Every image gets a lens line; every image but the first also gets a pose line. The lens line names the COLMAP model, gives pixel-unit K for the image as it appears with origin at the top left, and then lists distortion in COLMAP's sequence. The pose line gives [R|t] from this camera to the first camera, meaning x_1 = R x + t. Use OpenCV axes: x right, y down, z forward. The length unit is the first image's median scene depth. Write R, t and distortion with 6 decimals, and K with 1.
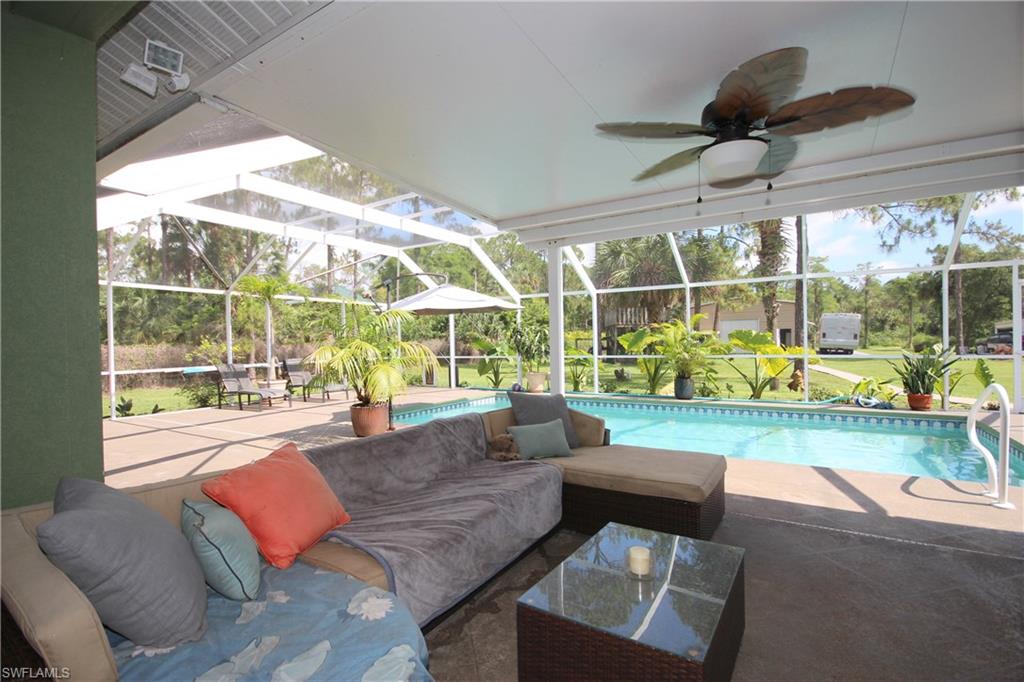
lens RADIAL K [[473.0, 0, 514.4], [0, 473.0, 344.3], [0, 0, 1]] dist [-0.002573, -0.000345]
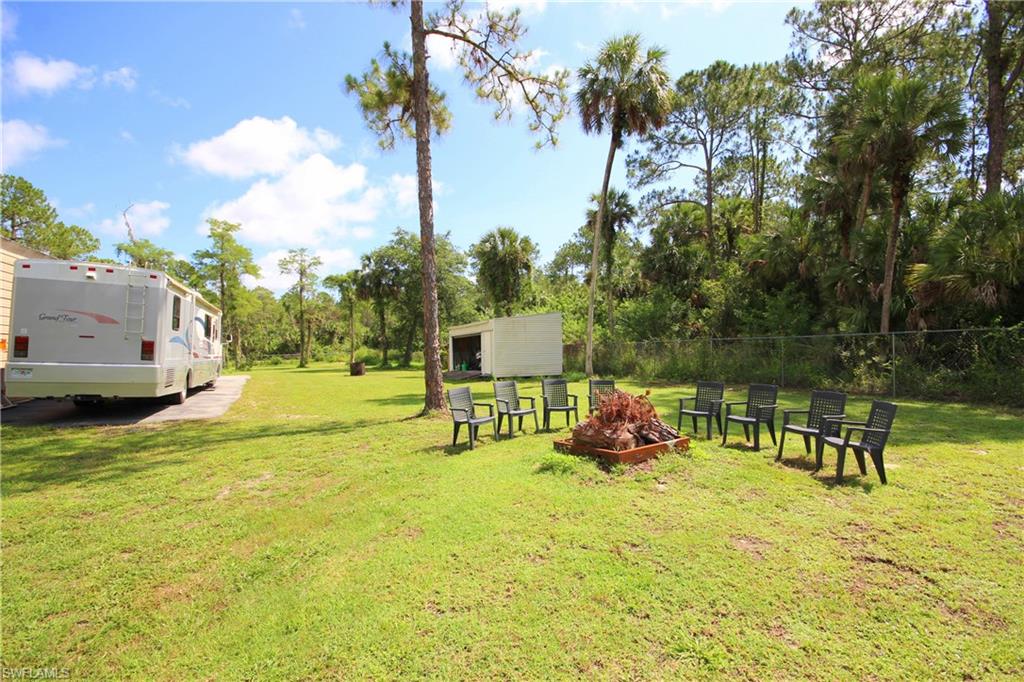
lens RADIAL K [[473.0, 0, 513.6], [0, 473.0, 344.7], [0, 0, 1]] dist [-0.002573, -0.000345]
pose [[0.532661, 0.001959, 0.846327, 0.220561], [0.023646, 0.999572, -0.017196, -0.003873], [-0.845999, 0.029172, 0.532387, 0.246588]]
